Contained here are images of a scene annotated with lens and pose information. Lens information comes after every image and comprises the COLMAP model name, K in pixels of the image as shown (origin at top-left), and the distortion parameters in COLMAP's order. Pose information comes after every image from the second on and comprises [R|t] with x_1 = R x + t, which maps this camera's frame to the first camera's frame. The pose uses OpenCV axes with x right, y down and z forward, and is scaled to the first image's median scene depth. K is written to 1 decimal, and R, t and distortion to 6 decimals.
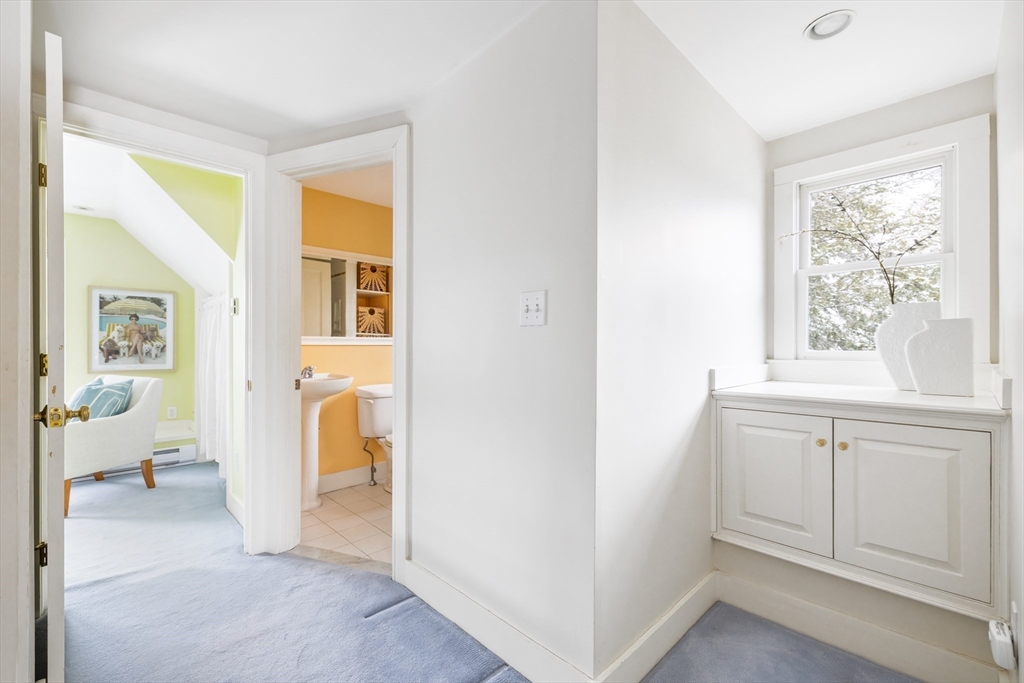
lens RADIAL K [[427.6, 0, 508.6], [0, 427.6, 348.7], [0, 0, 1]] dist [0.000245, 0.000472]
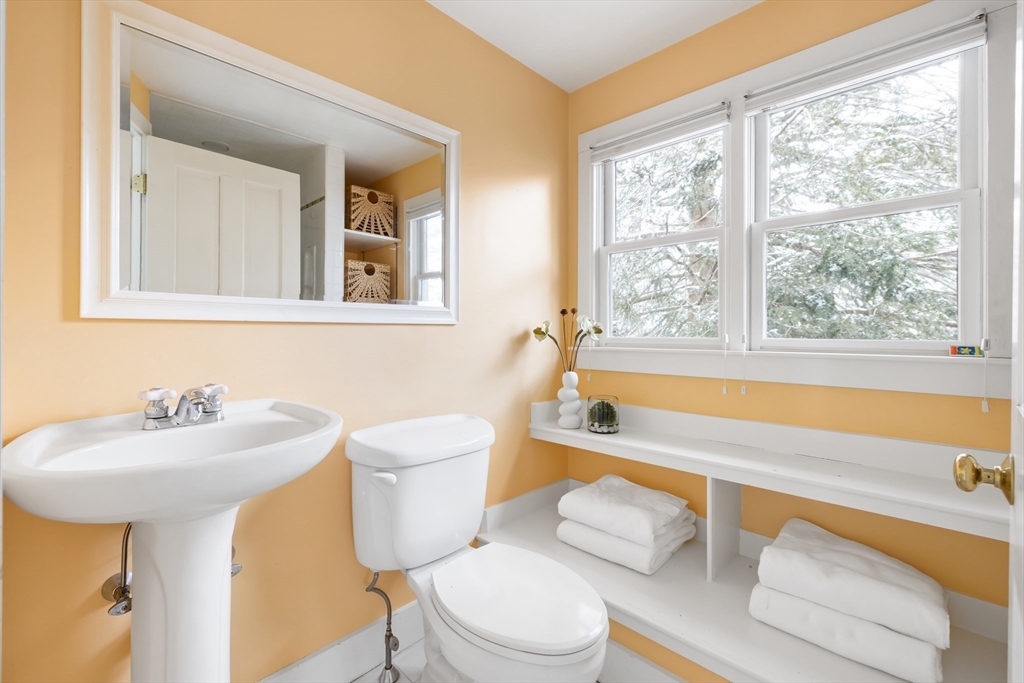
lens RADIAL K [[427.6, 0, 510.6], [0, 427.6, 335.0], [0, 0, 1]] dist [0.000245, 0.000472]
pose [[0.999321, 0.004378, 0.036586, -0.146695], [-0.004577, 0.999975, 0.005367, 0.000874], [-0.036561, -0.005531, 0.999316, 0.400372]]
